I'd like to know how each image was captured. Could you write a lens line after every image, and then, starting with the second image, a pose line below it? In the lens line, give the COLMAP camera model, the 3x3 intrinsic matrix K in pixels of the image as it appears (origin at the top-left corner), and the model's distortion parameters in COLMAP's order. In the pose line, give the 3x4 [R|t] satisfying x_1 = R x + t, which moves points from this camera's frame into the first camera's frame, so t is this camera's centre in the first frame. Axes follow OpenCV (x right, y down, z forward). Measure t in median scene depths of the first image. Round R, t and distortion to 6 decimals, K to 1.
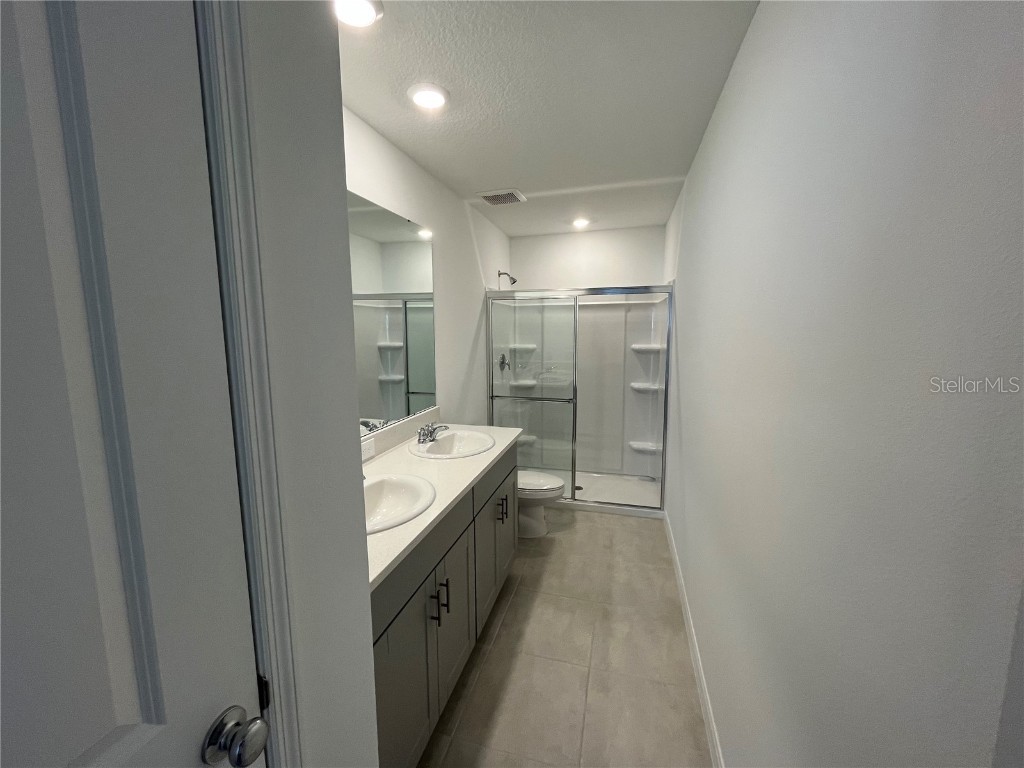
lens RADIAL K [[412.5, 0, 513.8], [0, 412.5, 379.7], [0, 0, 1]] dist [-0.007962, 0.000023]
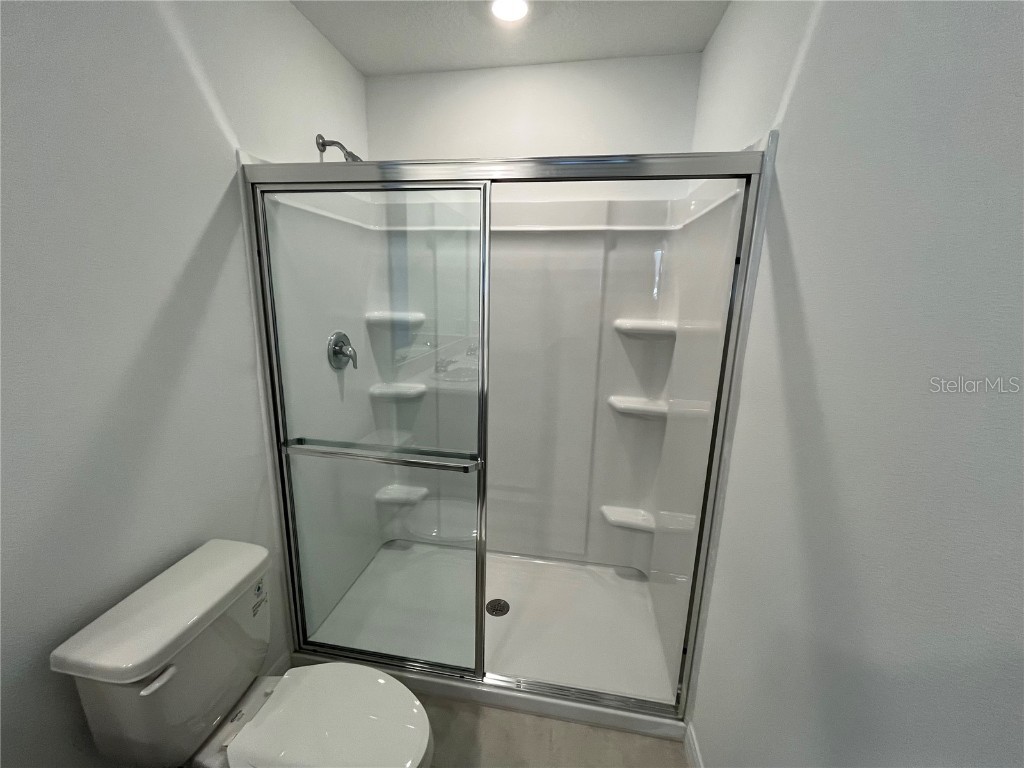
lens RADIAL K [[412.5, 0, 505.3], [0, 412.5, 383.9], [0, 0, 1]] dist [-0.007962, 0.000023]
pose [[0.995849, 0.009151, 0.090554, 0.111769], [-0.018161, 0.994903, 0.099188, -0.053903], [-0.089185, -0.100421, 0.990940, 0.515577]]
